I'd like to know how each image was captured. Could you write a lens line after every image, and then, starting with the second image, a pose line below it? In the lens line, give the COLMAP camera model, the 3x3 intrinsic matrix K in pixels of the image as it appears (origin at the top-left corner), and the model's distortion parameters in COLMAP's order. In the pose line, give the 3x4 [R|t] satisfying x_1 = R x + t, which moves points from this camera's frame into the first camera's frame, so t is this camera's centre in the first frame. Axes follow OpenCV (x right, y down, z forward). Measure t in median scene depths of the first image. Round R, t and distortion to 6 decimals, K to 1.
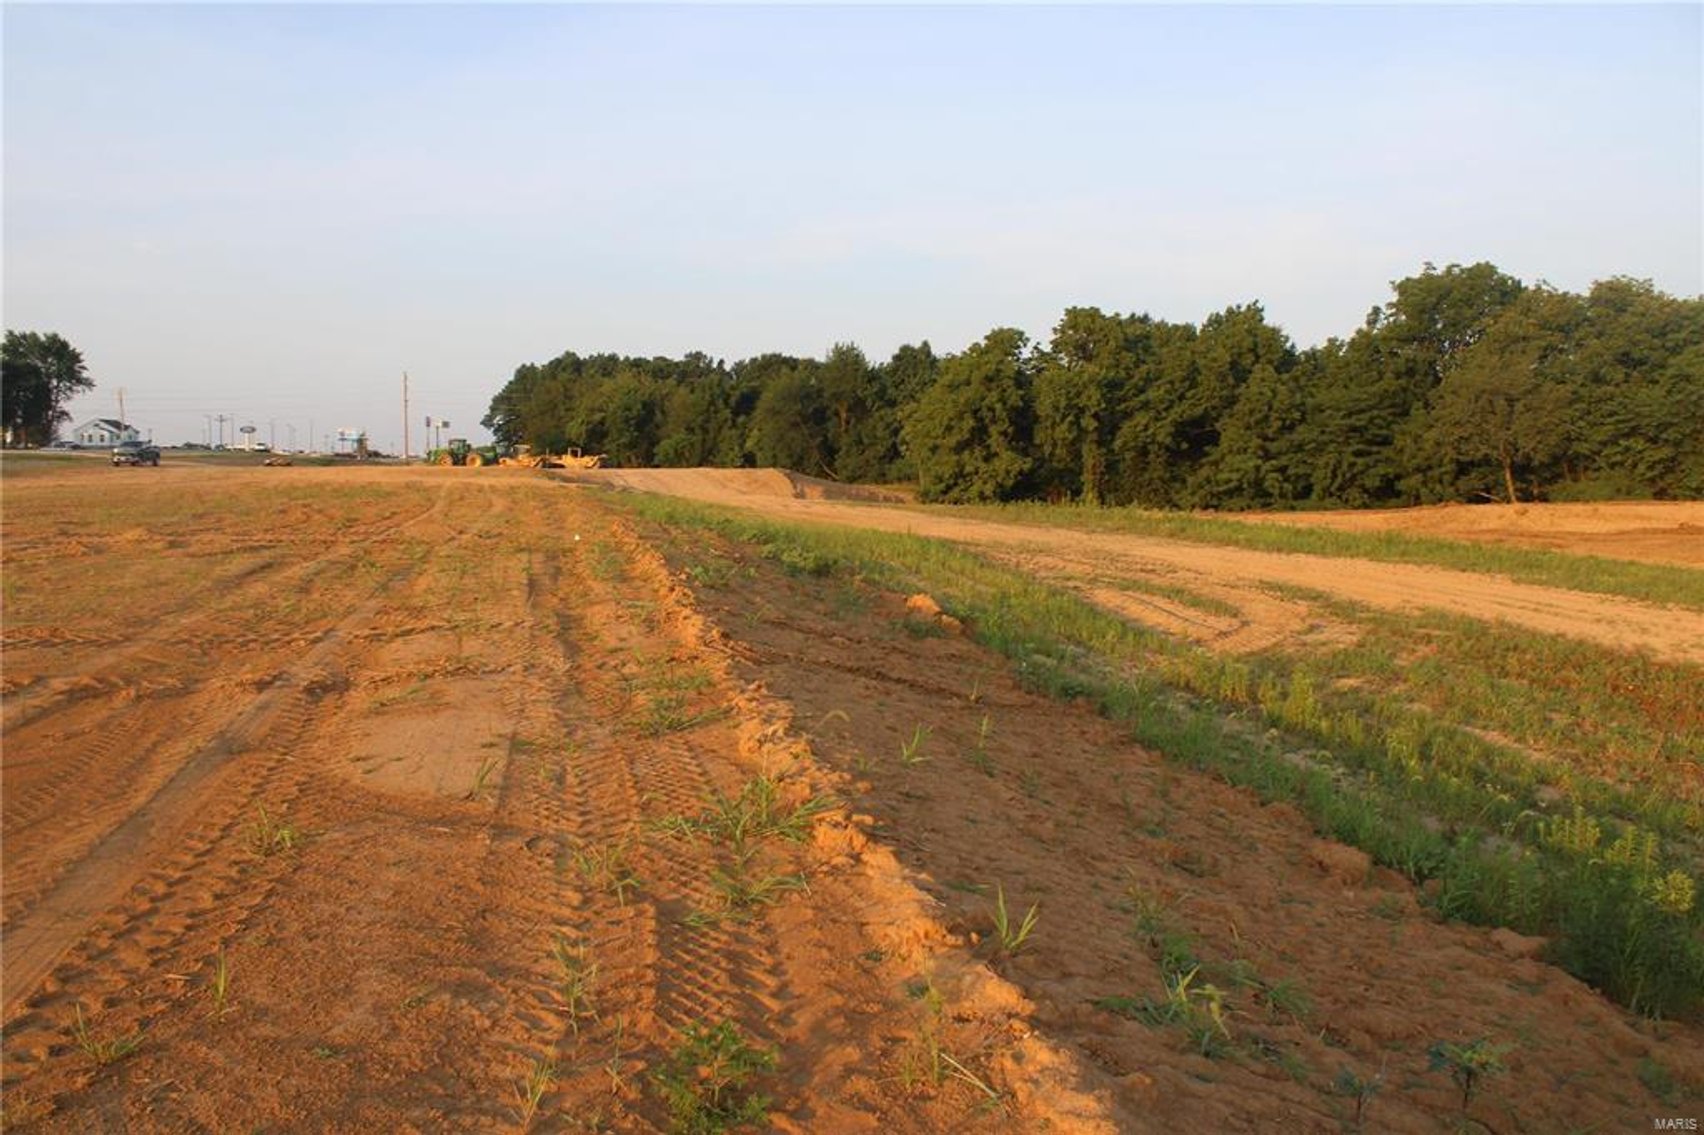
lens RADIAL K [[1434.4, 0, 868.7], [0, 1434.4, 553.7], [0, 0, 1]] dist [-0.167543, 0.145374]
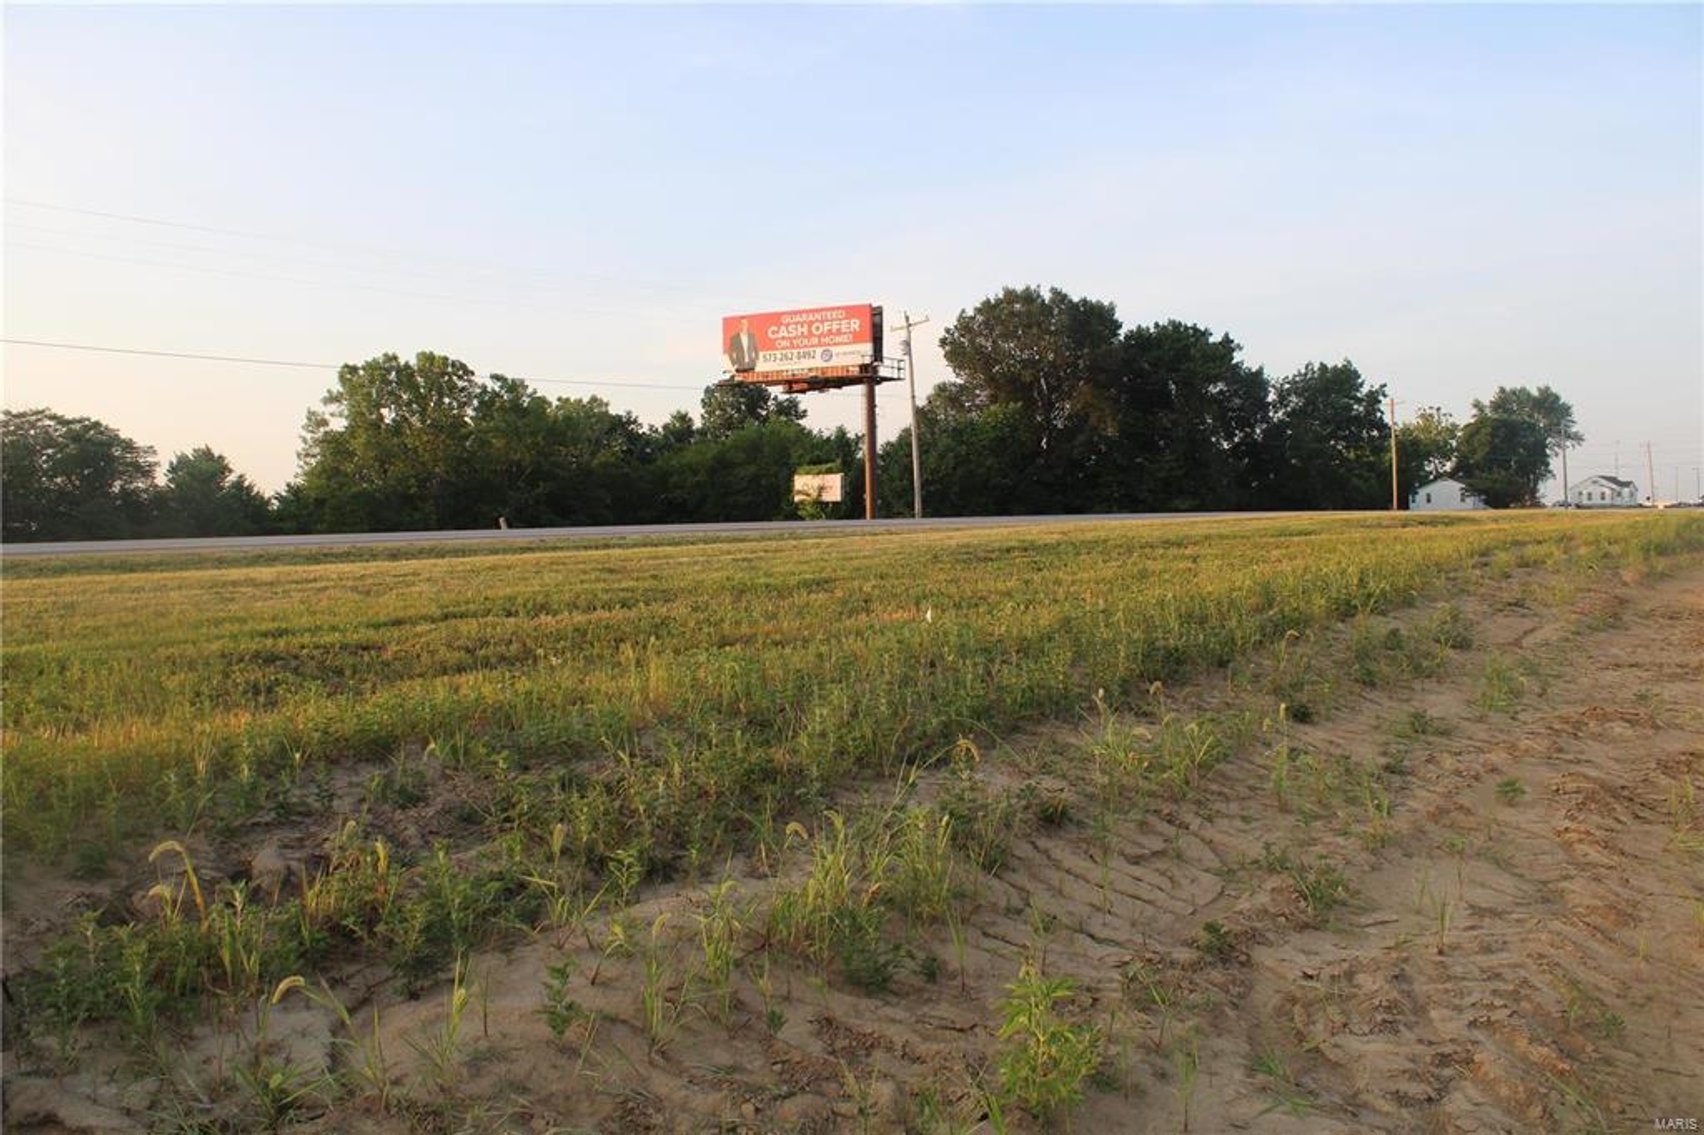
lens RADIAL K [[1434.4, 0, 840.4], [0, 1434.4, 572.8], [0, 0, 1]] dist [-0.167543, 0.145374]
pose [[0.614797, 0.013498, -0.788570, -0.156680], [-0.035770, 0.999302, -0.010783, -0.004494], [0.787874, 0.034837, 0.614850, 0.035598]]
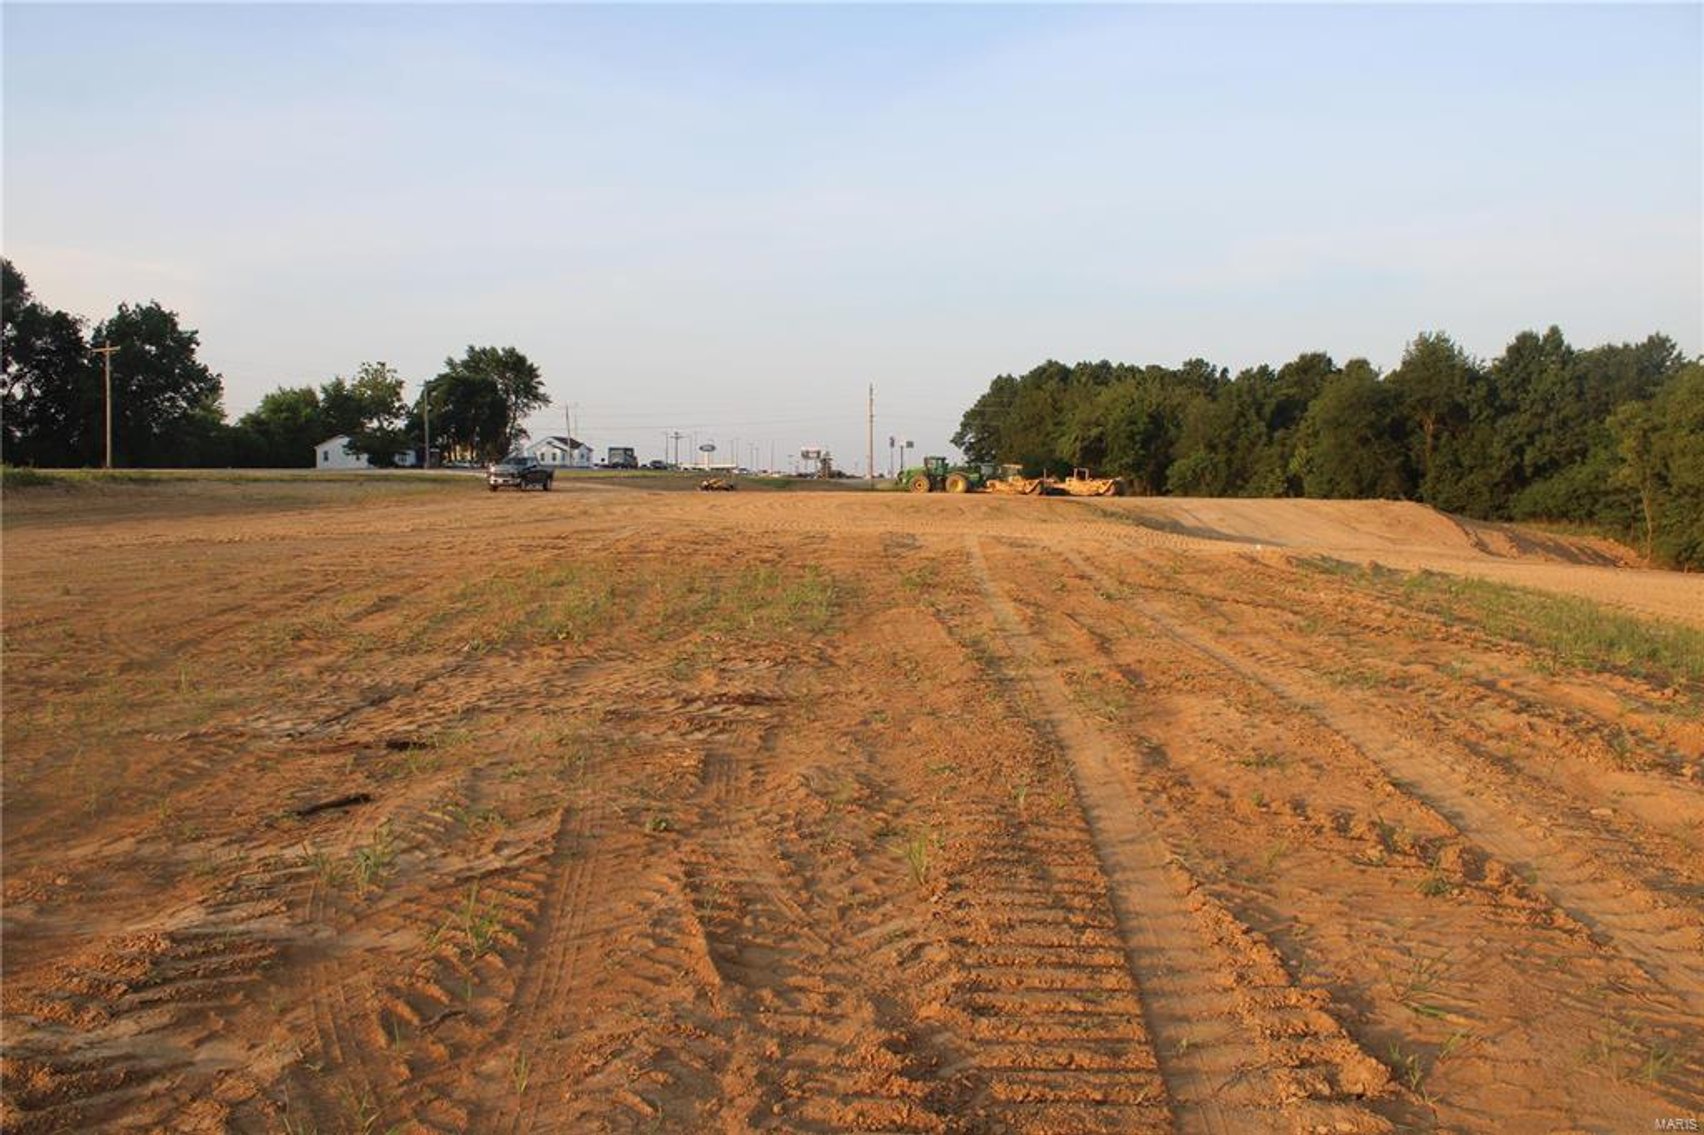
lens RADIAL K [[1434.4, 0, 855.2], [0, 1434.4, 575.3], [0, 0, 1]] dist [-0.167543, 0.145374]
pose [[0.947256, 0.021528, -0.319754, -0.054894], [-0.021509, 0.999762, 0.003590, -0.011989], [0.319756, 0.003477, 0.947494, 0.163573]]
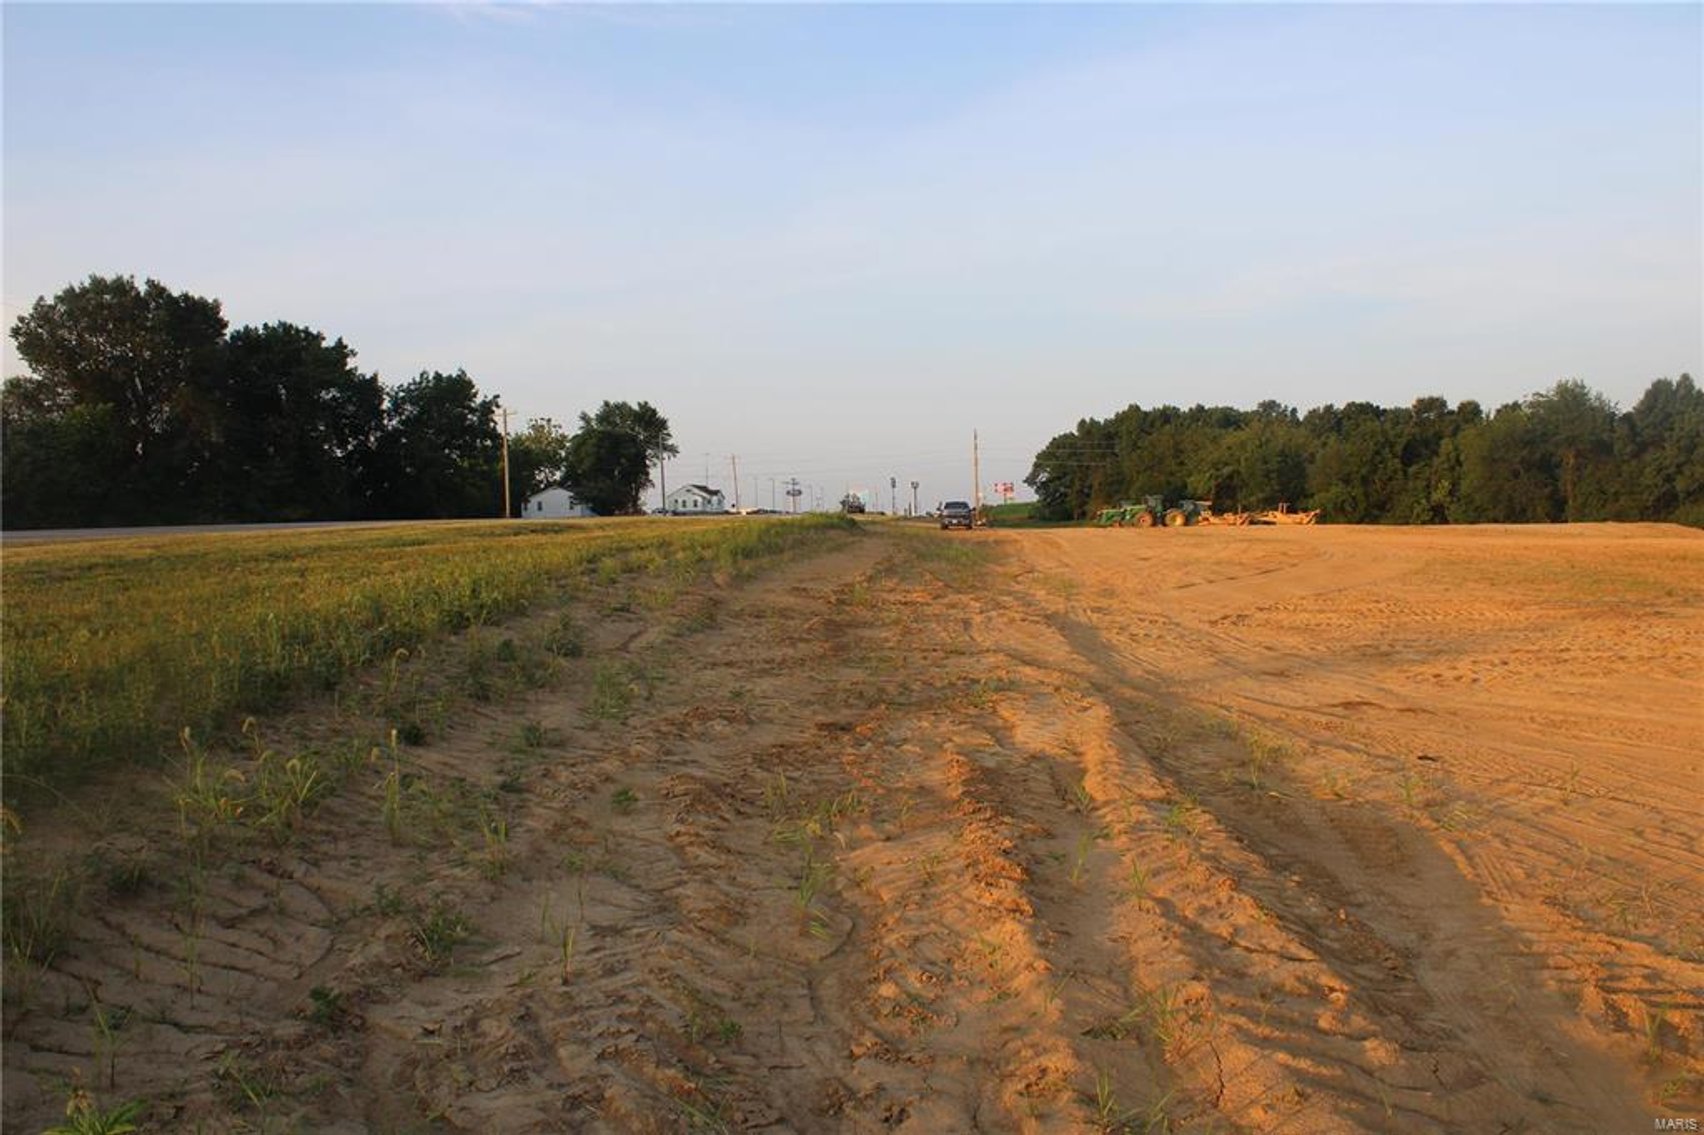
lens RADIAL K [[1434.4, 0, 852.8], [0, 1434.4, 562.8], [0, 0, 1]] dist [-0.167543, 0.145374]
pose [[0.956604, -0.013385, -0.291083, -0.158535], [0.003693, 0.999421, -0.033823, -0.005000], [0.291367, 0.031280, 0.956100, 0.039426]]
